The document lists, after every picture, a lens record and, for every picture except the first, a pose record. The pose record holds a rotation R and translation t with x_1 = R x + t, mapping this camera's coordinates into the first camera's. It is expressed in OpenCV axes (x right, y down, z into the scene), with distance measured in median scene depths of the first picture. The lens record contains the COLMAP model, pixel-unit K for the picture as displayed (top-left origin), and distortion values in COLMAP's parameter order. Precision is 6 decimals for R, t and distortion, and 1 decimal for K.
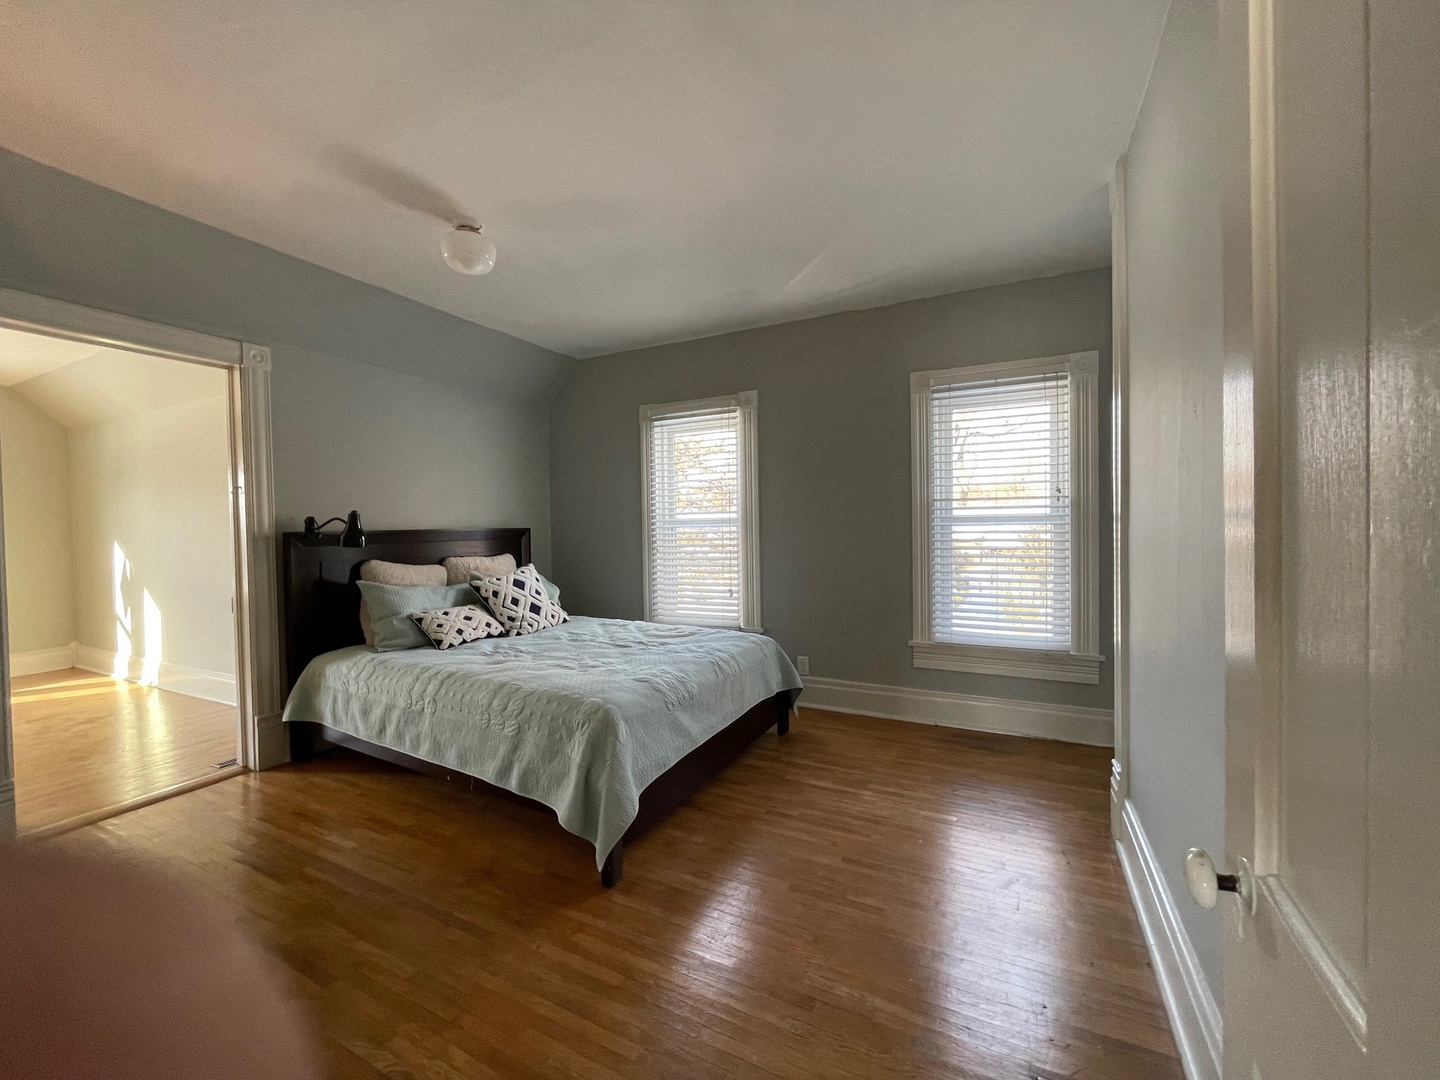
lens RADIAL K [[582.6, 0, 720.0], [0, 582.6, 540.0], [0, 0, 1]] dist [-0.001747, -0.002670]
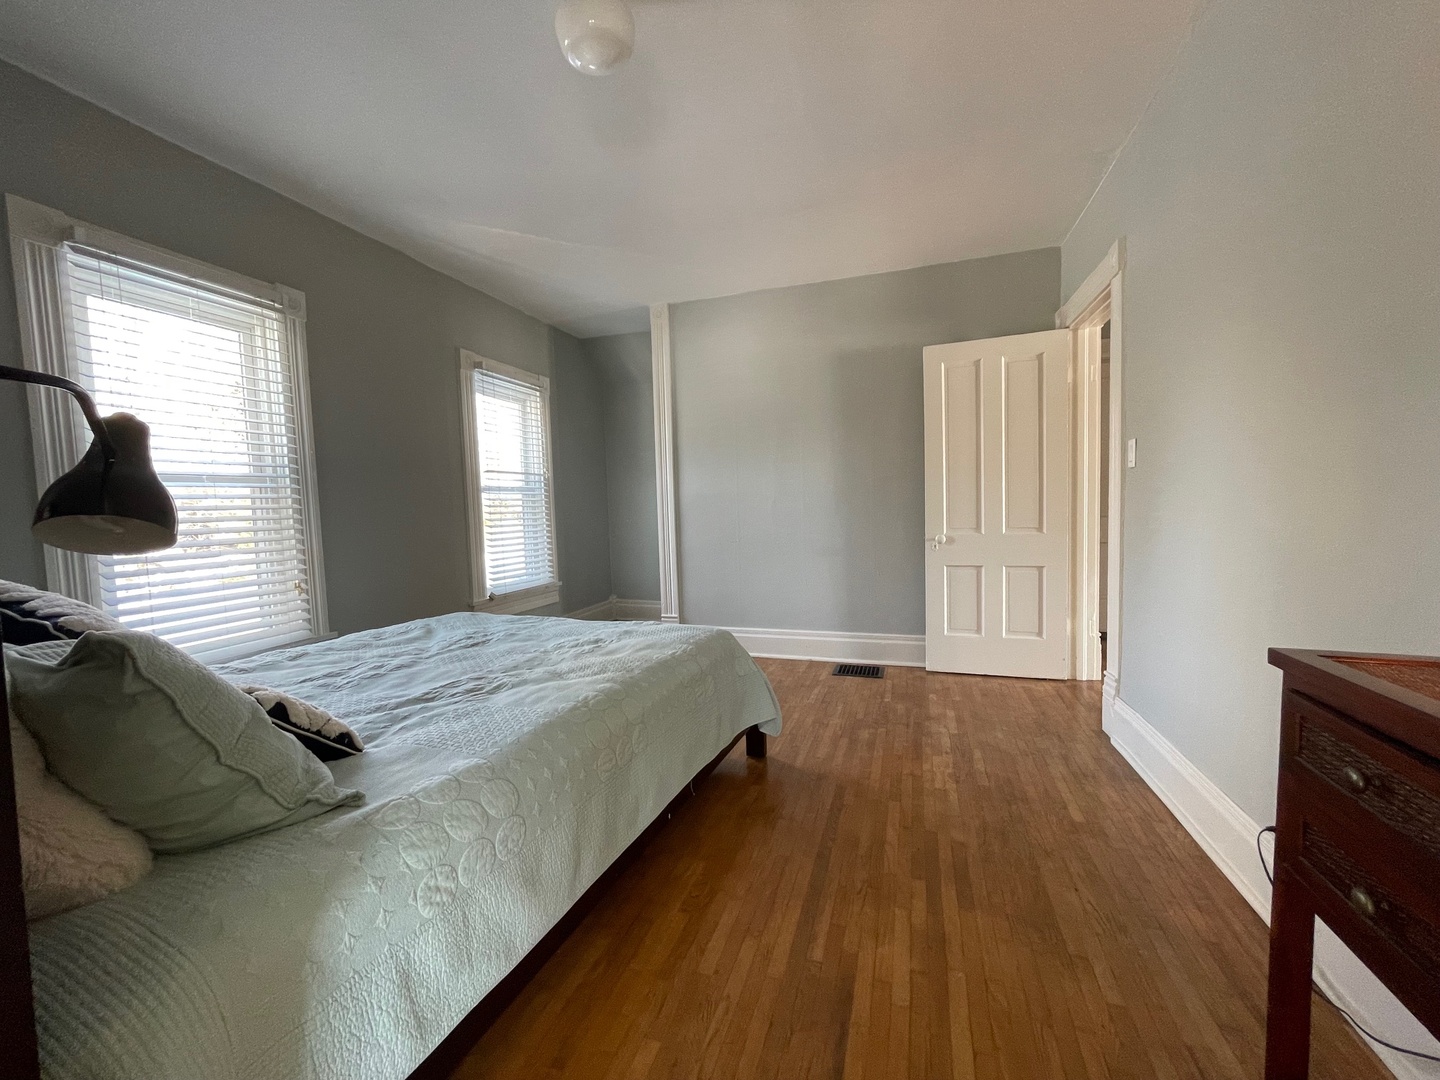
lens RADIAL K [[582.6, 0, 720.0], [0, 582.6, 540.0], [0, 0, 1]] dist [-0.001747, -0.002670]
pose [[-0.147864, -0.049840, 0.987751, -1.006336], [0.051176, 0.997006, 0.057968, 0.029287], [-0.987683, 0.059121, -0.144871, 0.887221]]
